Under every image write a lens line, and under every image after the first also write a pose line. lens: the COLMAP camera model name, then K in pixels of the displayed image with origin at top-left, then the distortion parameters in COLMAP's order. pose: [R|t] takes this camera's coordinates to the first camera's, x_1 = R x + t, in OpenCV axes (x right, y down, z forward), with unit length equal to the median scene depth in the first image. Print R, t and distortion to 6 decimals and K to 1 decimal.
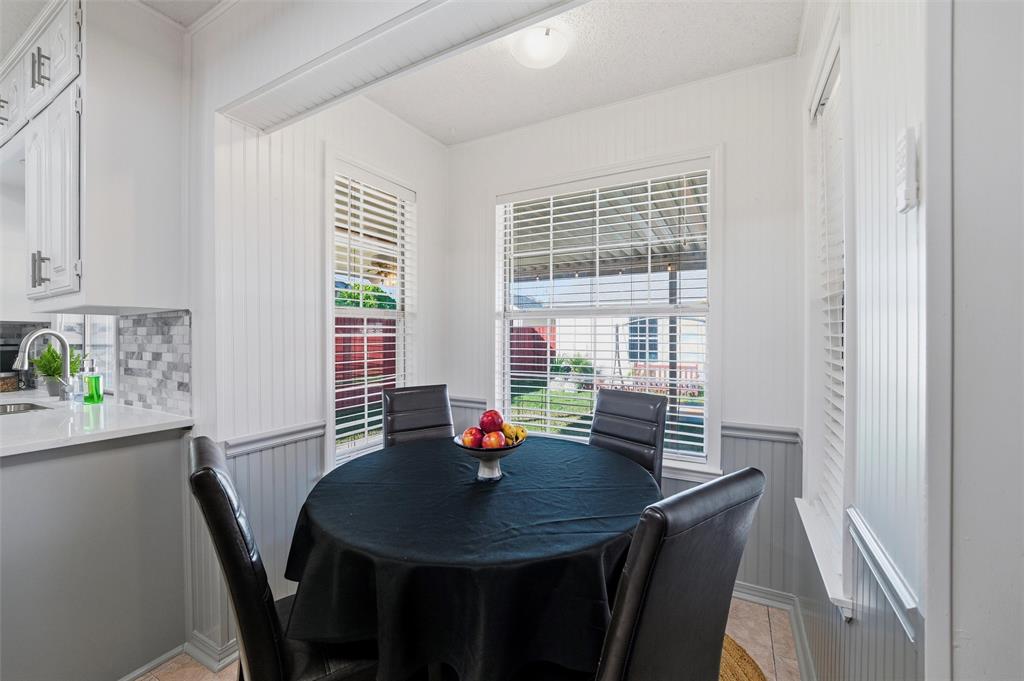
lens RADIAL K [[418.4, 0, 512.5], [0, 418.4, 341.7], [0, 0, 1]] dist [-0.013380, 0.000700]
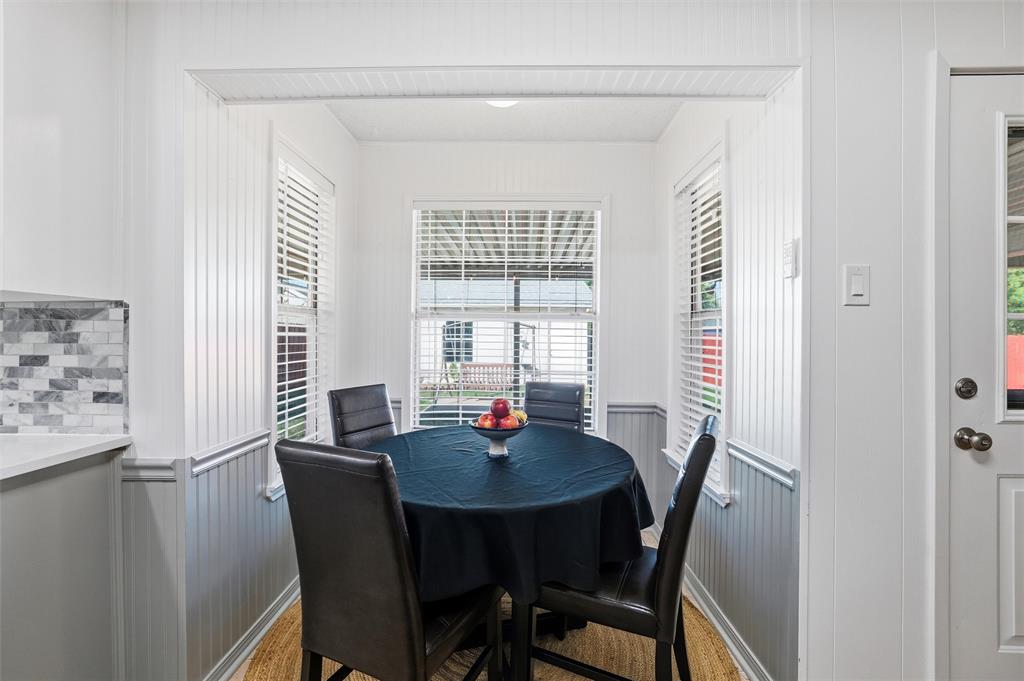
lens RADIAL K [[418.4, 0, 537.9], [0, 418.4, 341.4], [0, 0, 1]] dist [-0.013380, 0.000700]
pose [[0.877309, 0.001232, 0.479925, -0.404651], [0.000108, 0.999996, -0.002763, 0.003249], [-0.479927, 0.002476, 0.877305, -0.077203]]
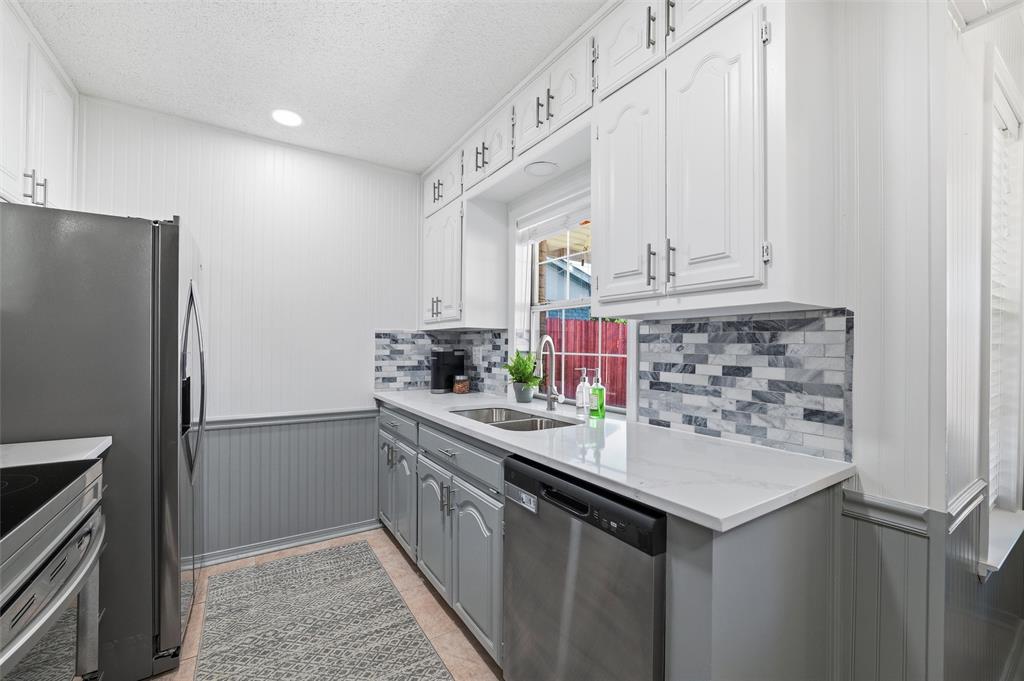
lens RADIAL K [[418.4, 0, 505.9], [0, 418.4, 343.5], [0, 0, 1]] dist [-0.013380, 0.000700]
pose [[0.883413, 0.003812, -0.468580, -0.845117], [-0.007589, 0.999952, -0.006171, -0.007854], [0.468534, 0.009008, 0.883400, 0.101001]]
